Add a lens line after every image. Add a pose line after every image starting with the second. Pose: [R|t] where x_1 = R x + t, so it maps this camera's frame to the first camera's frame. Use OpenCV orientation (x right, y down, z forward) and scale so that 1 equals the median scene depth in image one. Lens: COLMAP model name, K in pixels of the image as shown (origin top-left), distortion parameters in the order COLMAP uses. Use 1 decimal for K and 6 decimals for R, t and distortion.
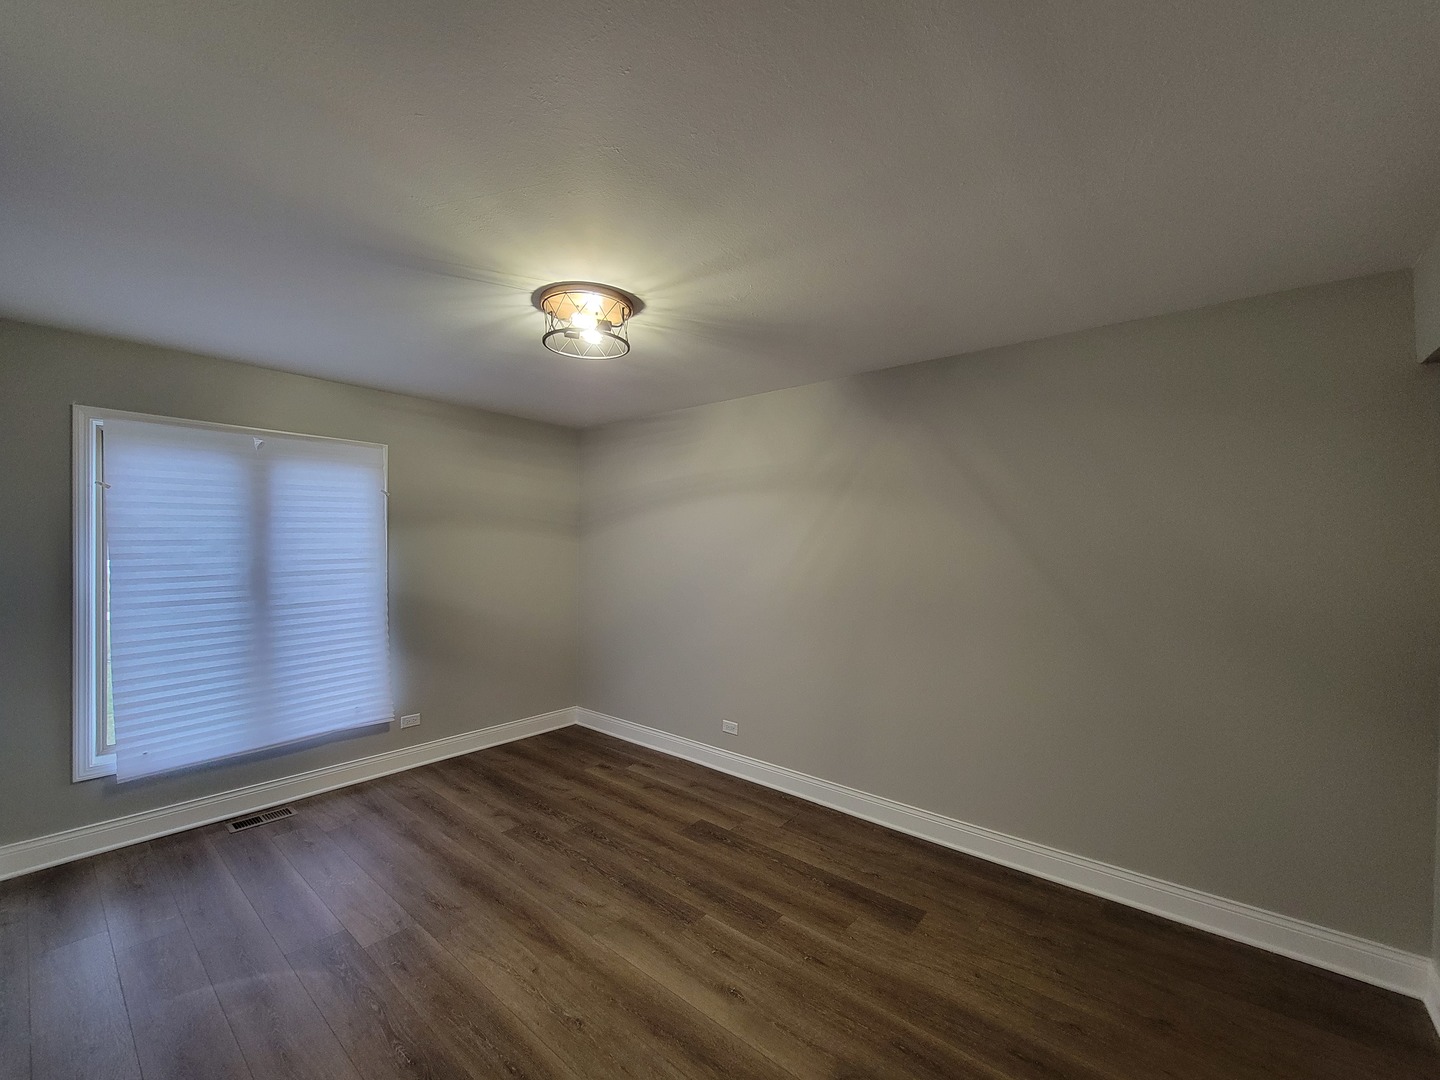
lens RADIAL K [[586.7, 0, 719.5], [0, 586.7, 545.0], [0, 0, 1]] dist [-0.008250, -0.001470]
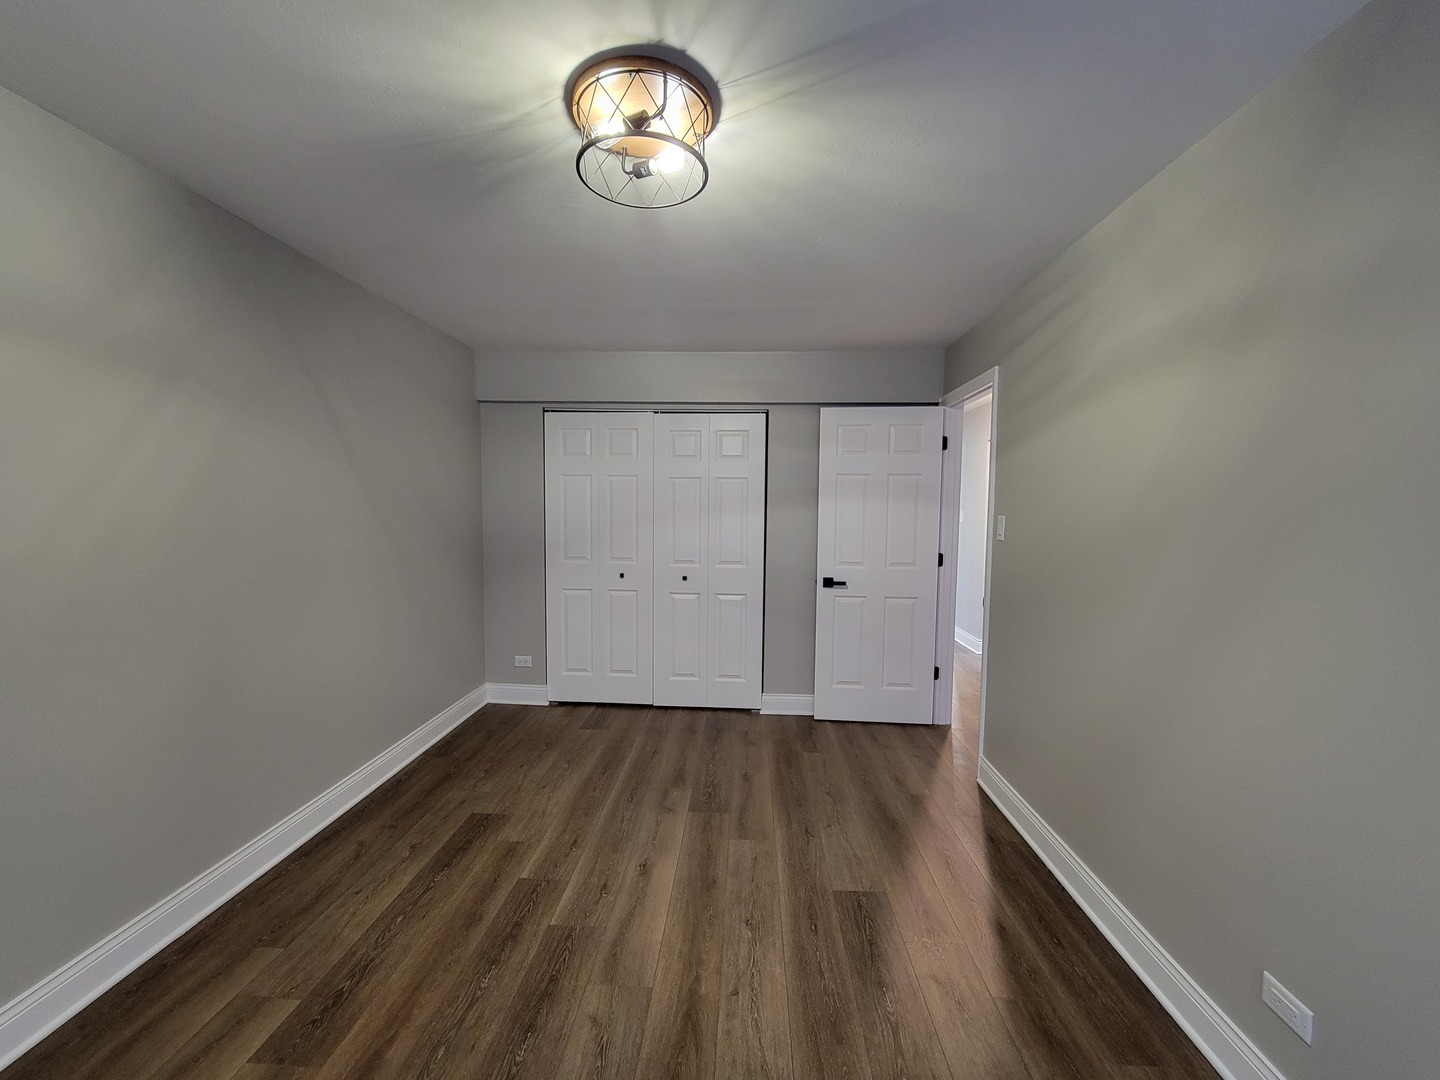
lens RADIAL K [[586.7, 0, 720.4], [0, 586.7, 536.5], [0, 0, 1]] dist [-0.008250, -0.001470]
pose [[-0.597998, -0.060491, 0.799212, -0.859401], [-0.017087, 0.997883, 0.062743, 0.023315], [-0.801315, 0.023864, -0.597766, 1.384076]]
